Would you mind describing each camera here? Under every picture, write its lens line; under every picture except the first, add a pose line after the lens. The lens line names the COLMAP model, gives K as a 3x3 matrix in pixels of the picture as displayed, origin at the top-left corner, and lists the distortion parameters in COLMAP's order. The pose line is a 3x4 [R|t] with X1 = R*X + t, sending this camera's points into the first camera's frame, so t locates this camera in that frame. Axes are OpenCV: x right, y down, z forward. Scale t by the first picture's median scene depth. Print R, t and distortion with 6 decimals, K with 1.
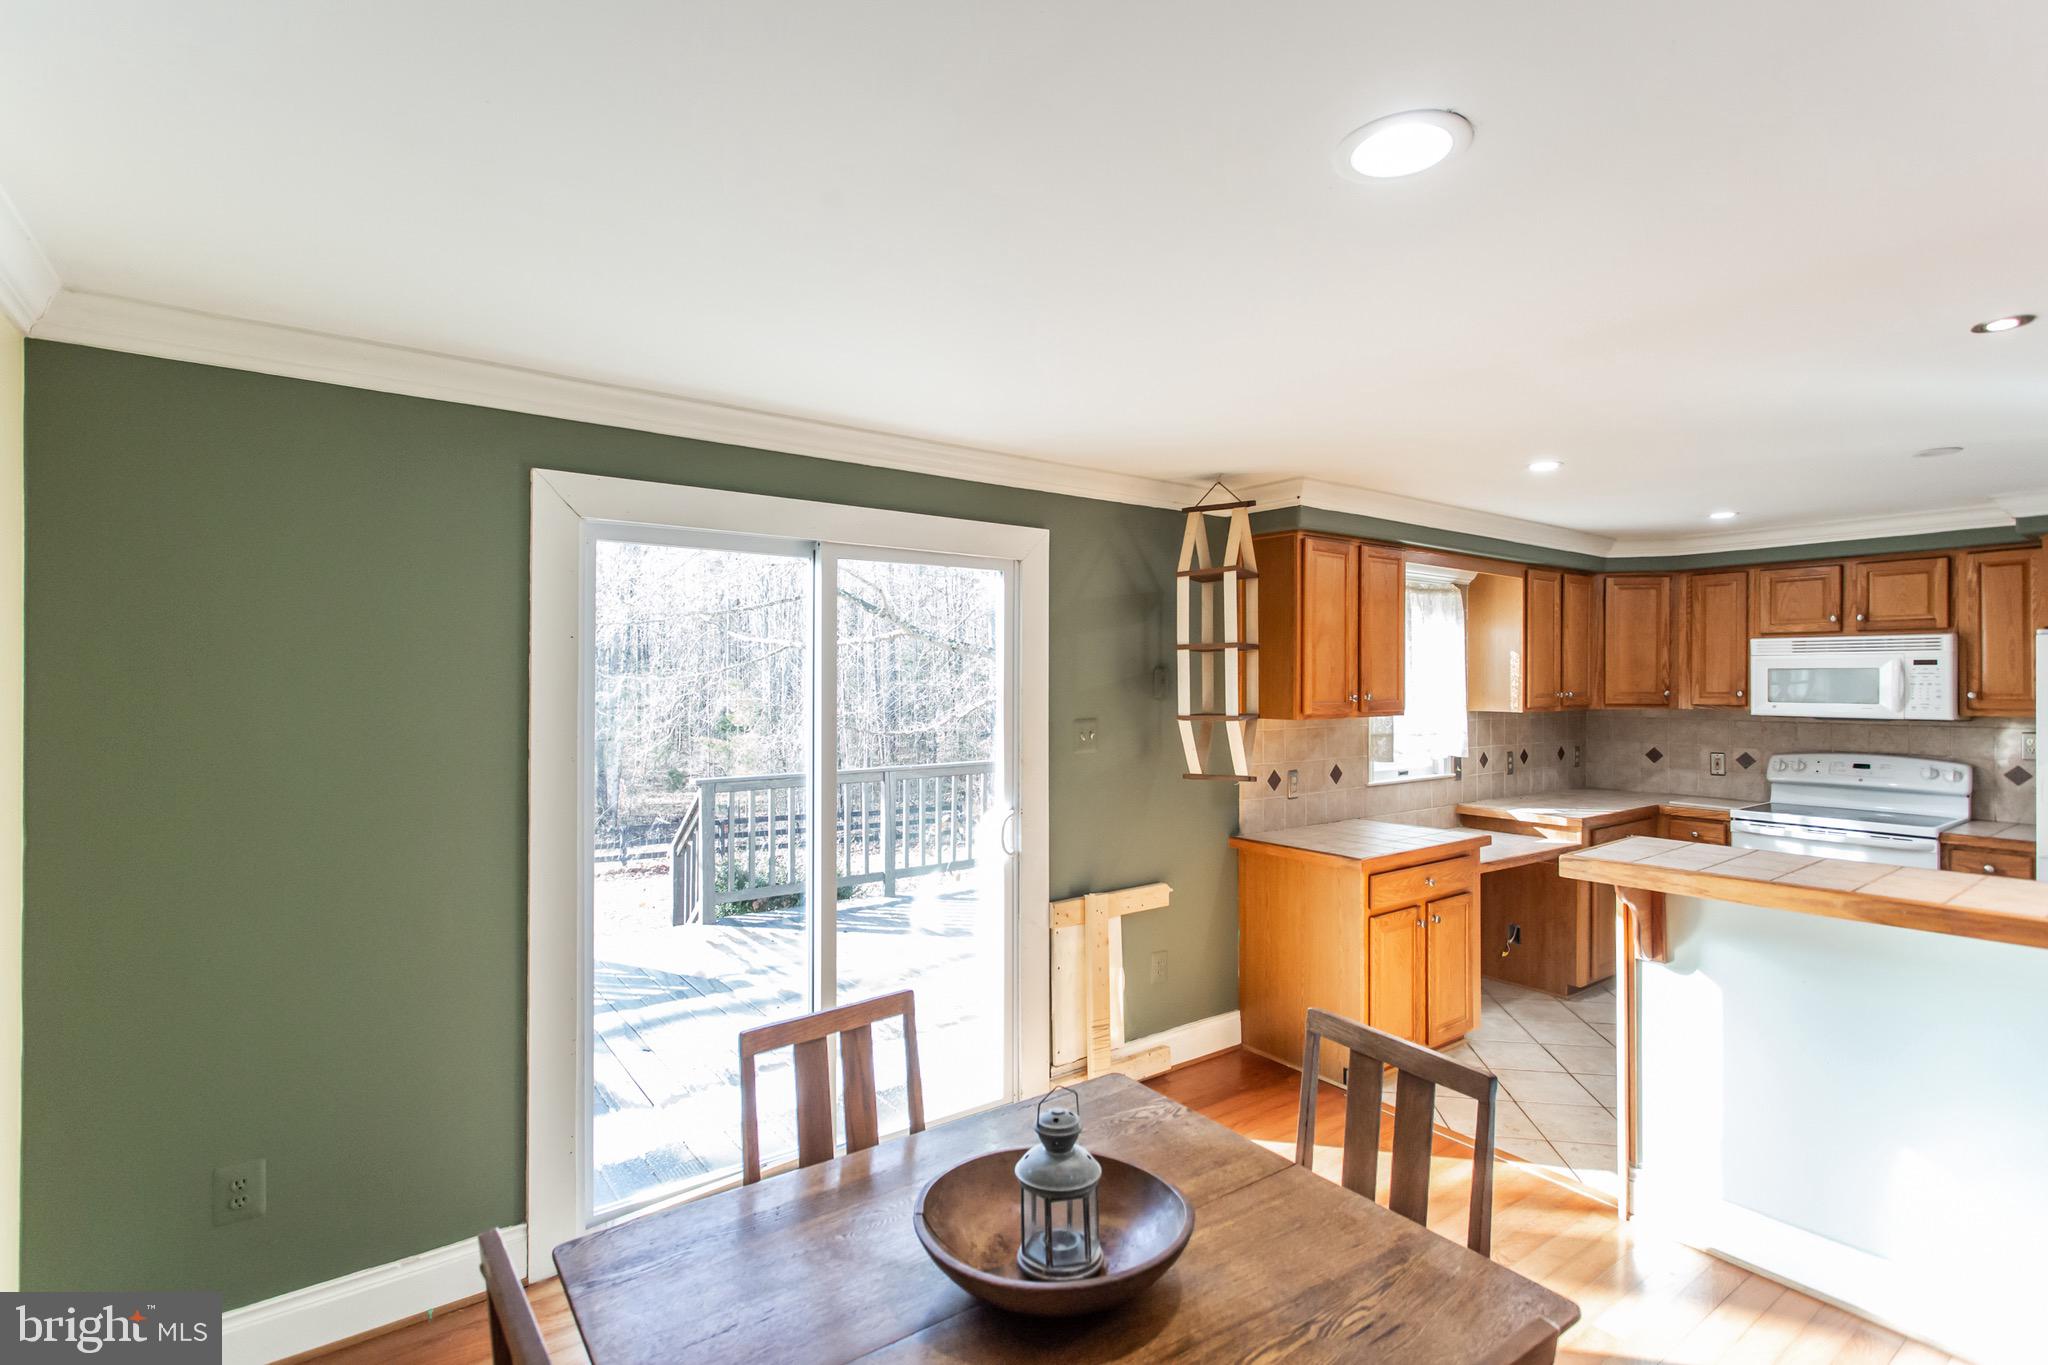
lens RADIAL K [[974.7, 0, 1015.5], [0, 974.7, 680.4], [0, 0, 1]] dist [0.007430, 0.001650]
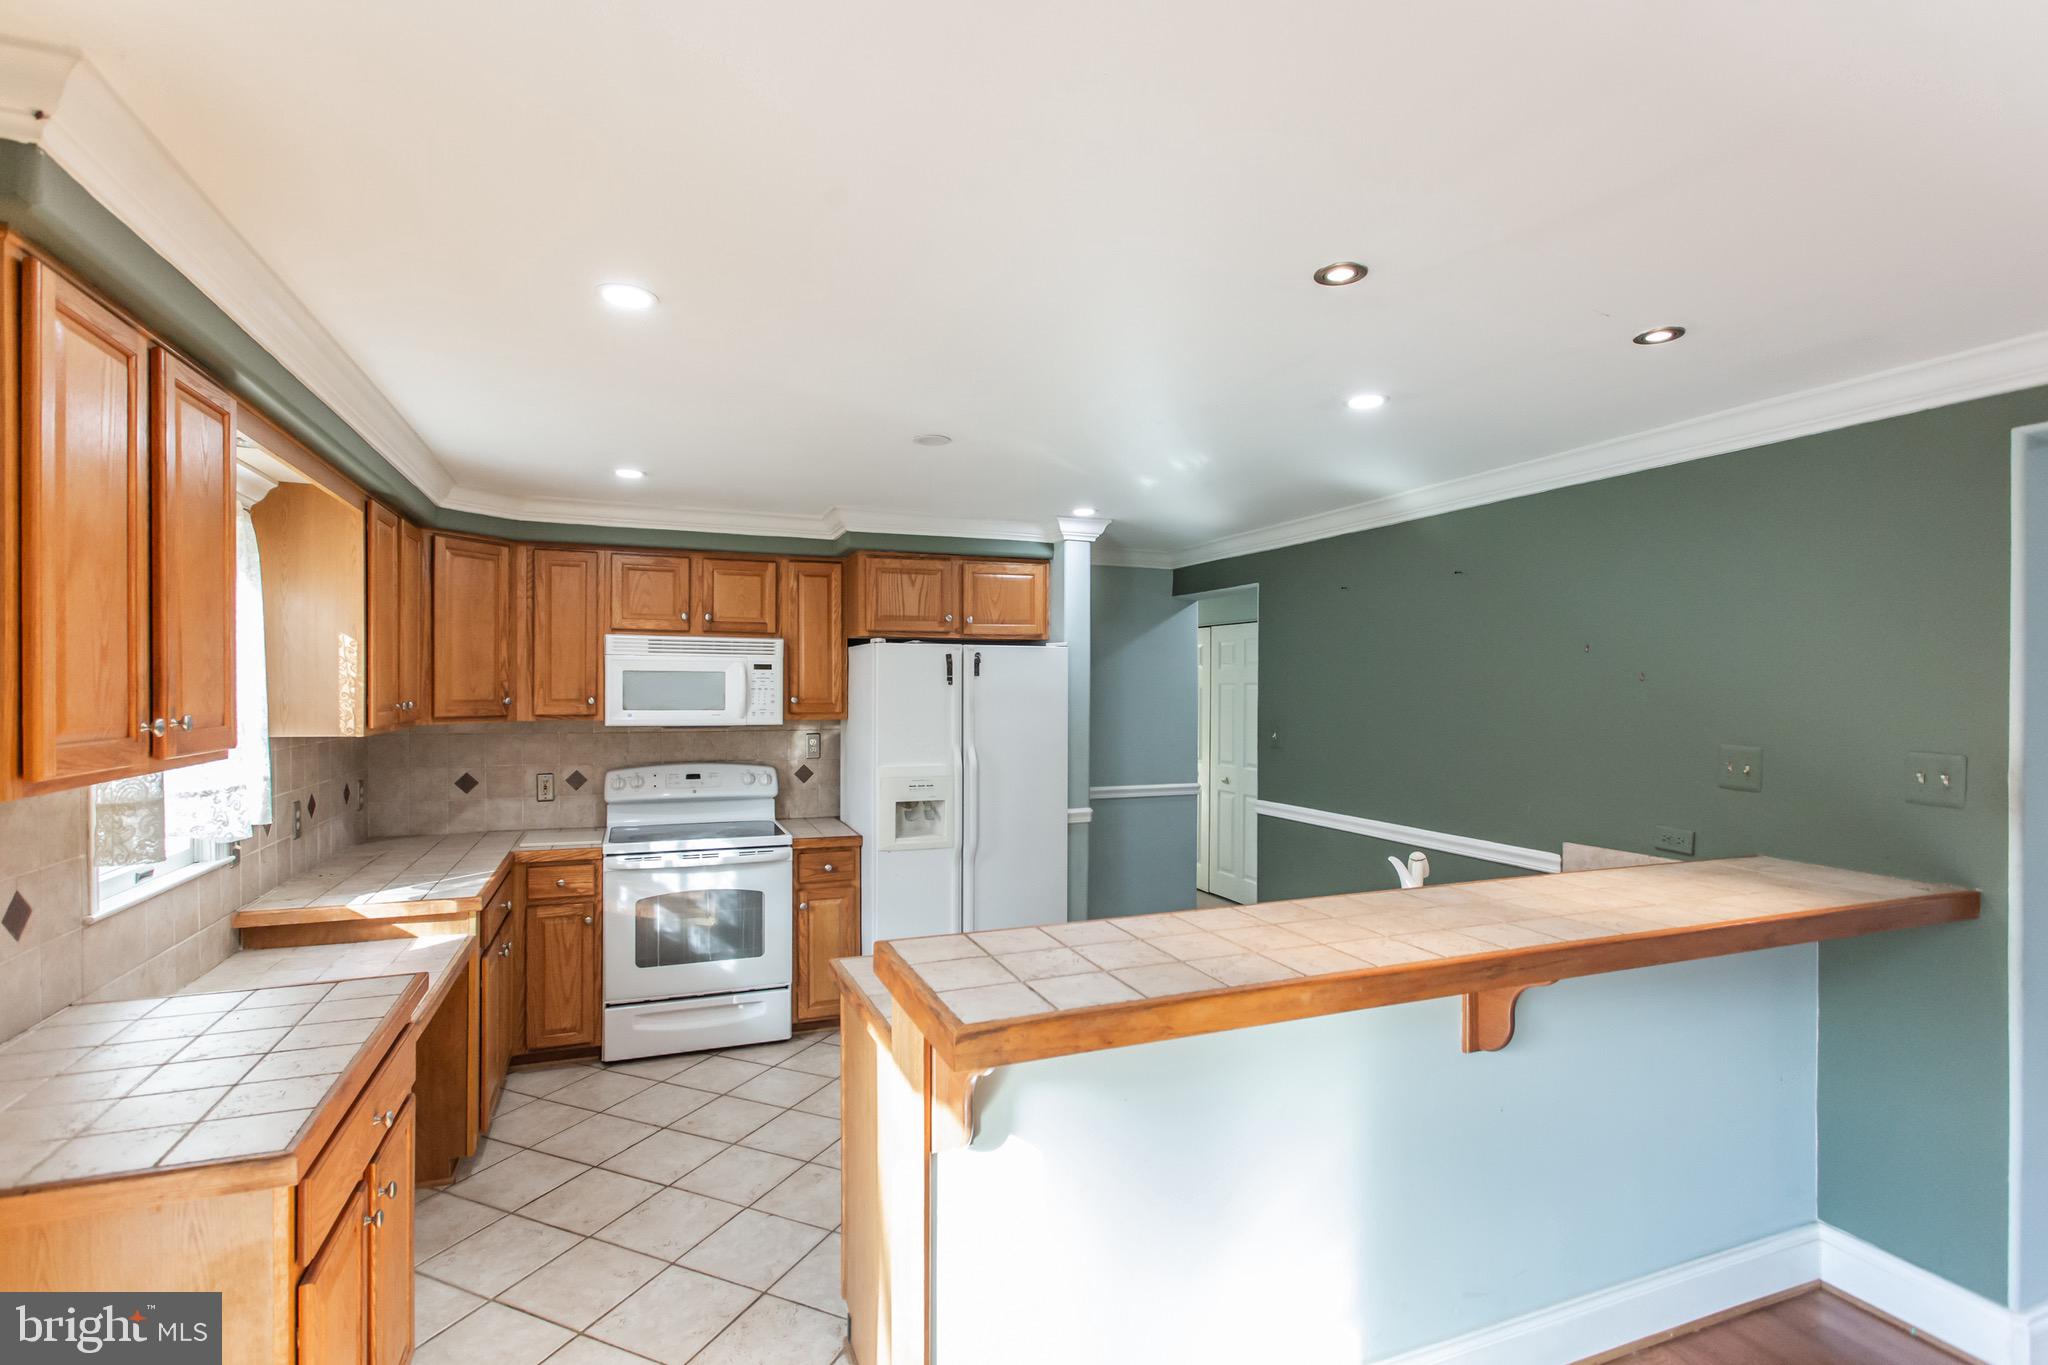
lens RADIAL K [[974.7, 0, 1007.3], [0, 974.7, 701.5], [0, 0, 1]] dist [0.007430, 0.001650]
pose [[0.266834, -0.013850, 0.963643, 0.047341], [-0.004225, 0.999870, 0.015541, 0.000183], [-0.963733, -0.008218, 0.266741, 0.486330]]
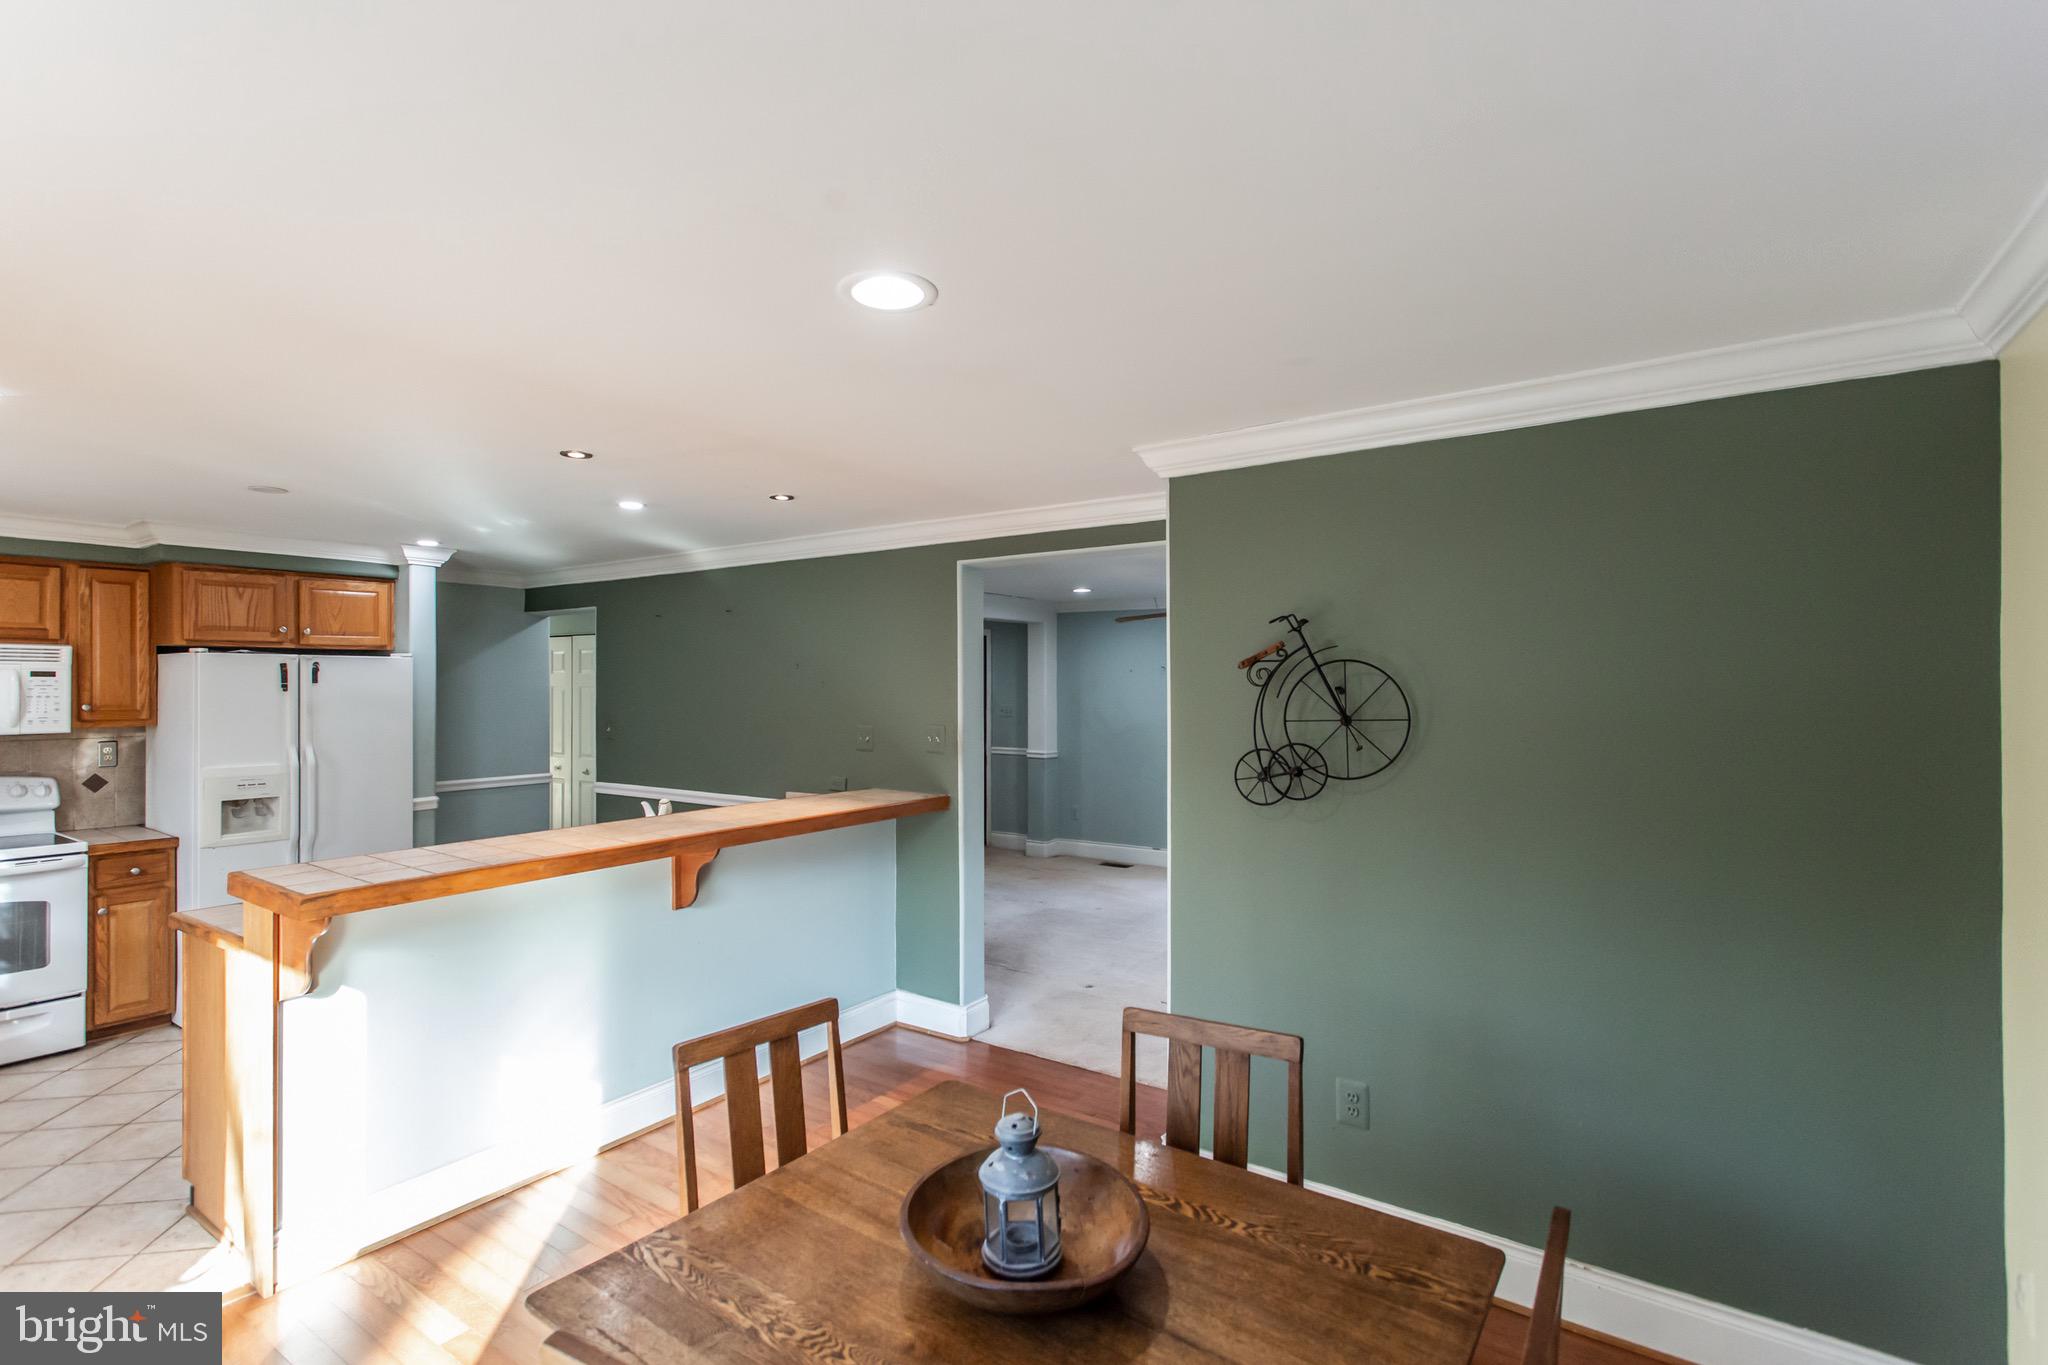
lens RADIAL K [[974.7, 0, 1012.7], [0, 974.7, 684.6], [0, 0, 1]] dist [0.007430, 0.001650]
pose [[-0.312347, 0.001917, 0.949966, -0.274590], [0.000301, 0.999998, -0.001919, -0.005677], [-0.949968, -0.000313, -0.312347, 0.386022]]
